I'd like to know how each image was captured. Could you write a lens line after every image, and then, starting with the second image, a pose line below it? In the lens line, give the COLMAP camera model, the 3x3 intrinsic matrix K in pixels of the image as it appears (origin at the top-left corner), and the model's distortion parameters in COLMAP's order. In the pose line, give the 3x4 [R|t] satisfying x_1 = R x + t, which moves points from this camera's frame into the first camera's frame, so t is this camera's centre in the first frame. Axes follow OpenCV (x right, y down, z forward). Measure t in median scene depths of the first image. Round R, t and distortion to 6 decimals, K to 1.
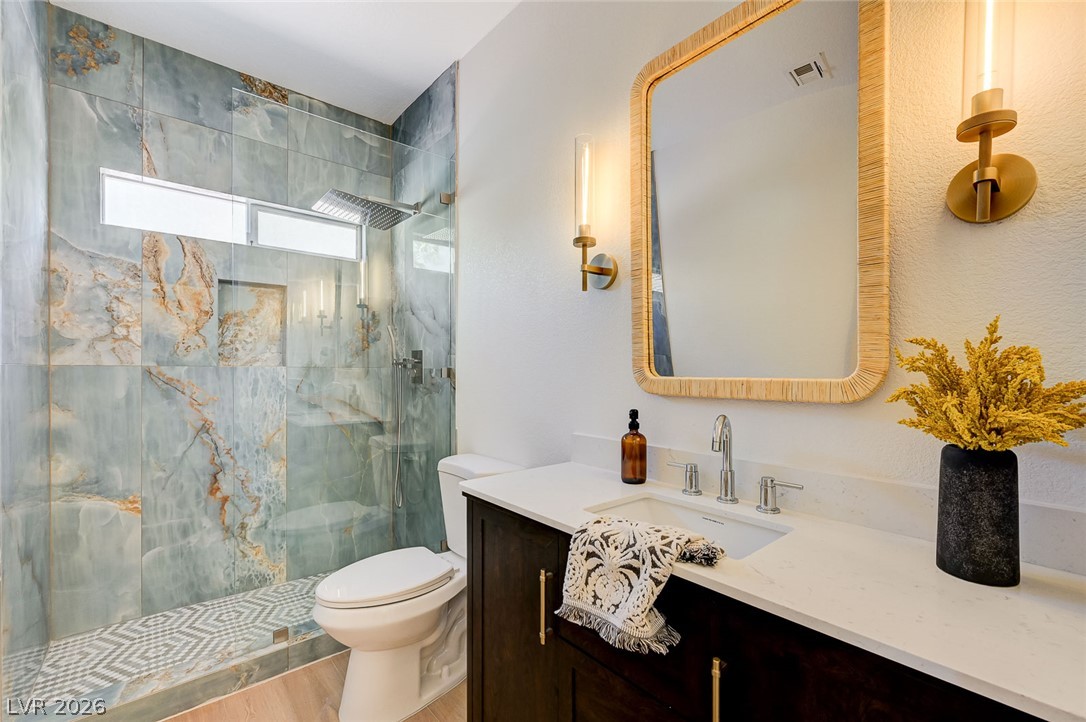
lens RADIAL K [[465.2, 0, 543.8], [0, 465.2, 368.7], [0, 0, 1]] dist [-0.000547, -0.000635]
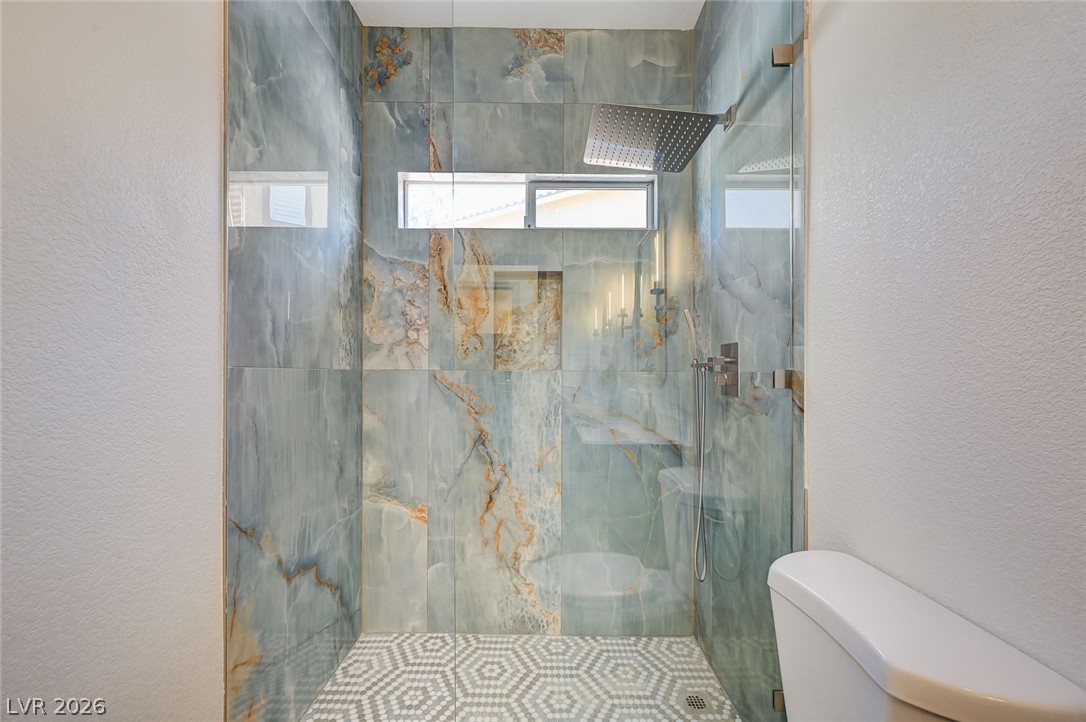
lens RADIAL K [[434.0, 0, 545.7], [0, 434.0, 375.8], [0, 0, 1]] dist [-0.001422, 0.000539]
pose [[0.774855, 0.002008, -0.632135, -0.100655], [0.001006, 0.999990, 0.004410, 0.001671], [0.632138, -0.004053, 0.774846, 0.416007]]
